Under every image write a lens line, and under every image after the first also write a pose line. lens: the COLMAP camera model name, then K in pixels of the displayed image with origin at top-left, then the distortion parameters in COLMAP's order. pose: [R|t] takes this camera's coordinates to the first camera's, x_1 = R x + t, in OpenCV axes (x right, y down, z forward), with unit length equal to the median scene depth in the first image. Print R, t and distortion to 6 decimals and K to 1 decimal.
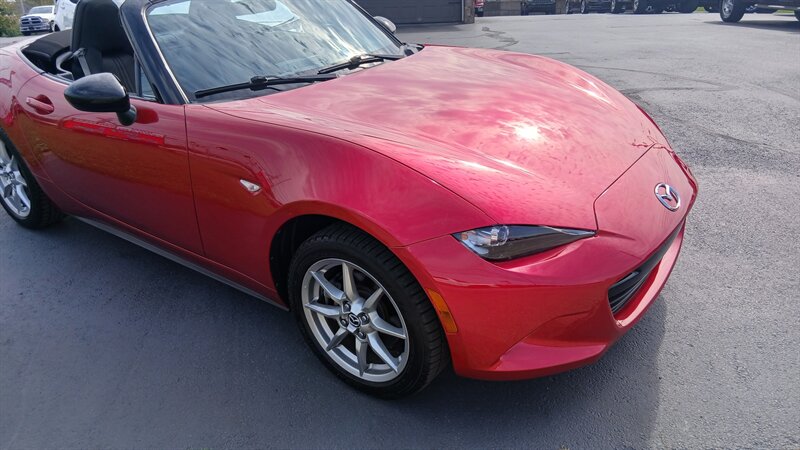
lens RADIAL K [[638.6, 0, 427.4], [0, 638.6, 238.1], [0, 0, 1]] dist [0.094225, -0.196185]
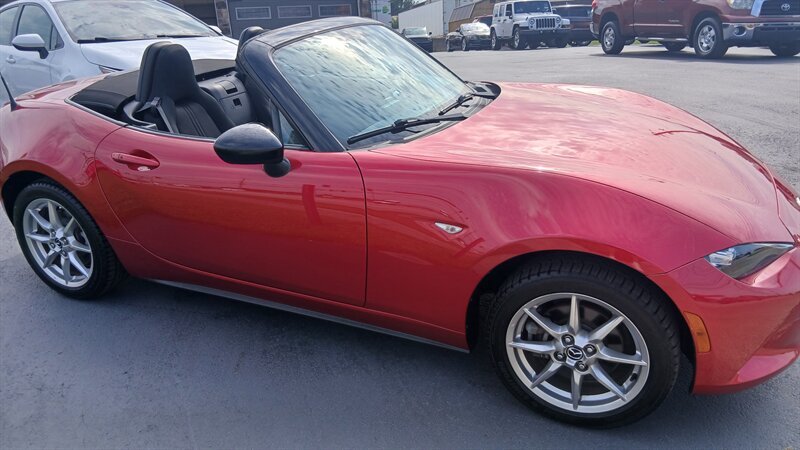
lens RADIAL K [[630.2, 0, 400.9], [0, 630.2, 227.5], [0, 0, 1]] dist [0.077019, -0.166789]
pose [[0.976481, -0.080350, 0.200071, -0.451239], [0.093411, 0.994011, -0.056707, -0.028773], [-0.194317, 0.074062, 0.978139, 0.058036]]
